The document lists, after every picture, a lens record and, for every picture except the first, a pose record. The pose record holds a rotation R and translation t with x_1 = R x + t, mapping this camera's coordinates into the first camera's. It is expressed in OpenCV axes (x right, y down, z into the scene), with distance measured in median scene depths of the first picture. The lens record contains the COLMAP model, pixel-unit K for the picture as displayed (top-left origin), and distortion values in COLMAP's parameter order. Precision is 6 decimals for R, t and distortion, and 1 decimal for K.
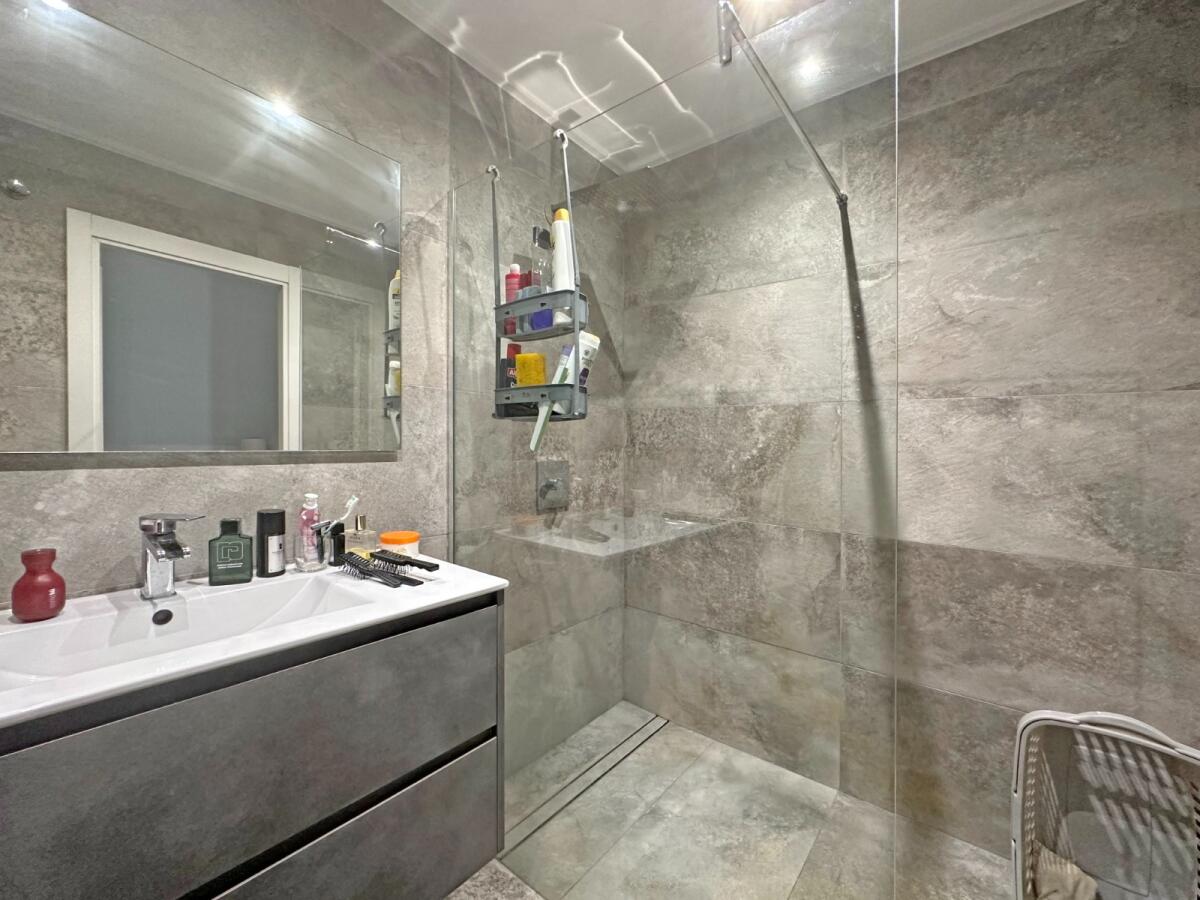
lens RADIAL K [[497.1, 0, 599.2], [0, 497.1, 425.0], [0, 0, 1]] dist [-0.000574, -0.000308]
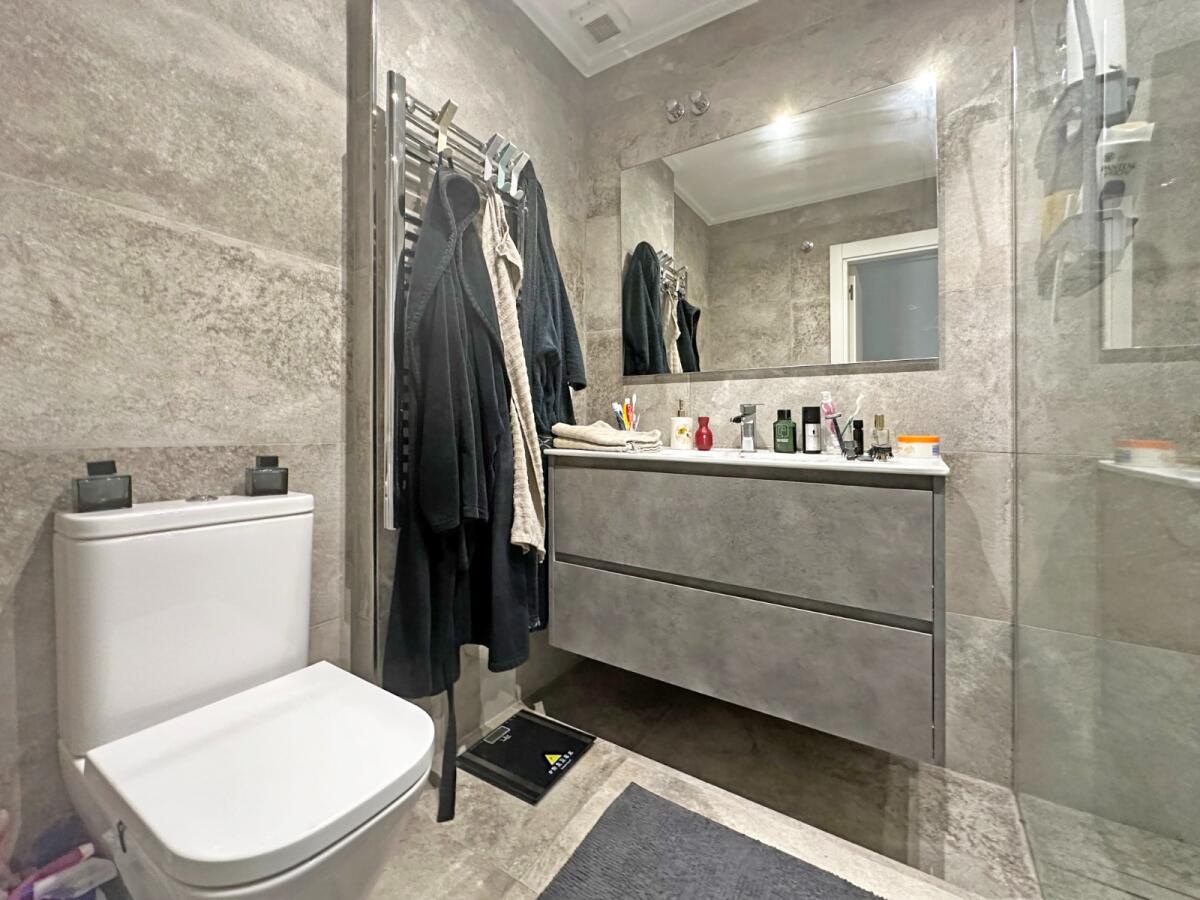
lens RADIAL K [[497.1, 0, 599.2], [0, 497.1, 425.0], [0, 0, 1]] dist [-0.000574, -0.000308]
pose [[0.088291, -0.026903, -0.995731, 0.544750], [0.006866, 0.999628, -0.026399, 0.216323], [0.996071, -0.004506, 0.088443, 0.256765]]
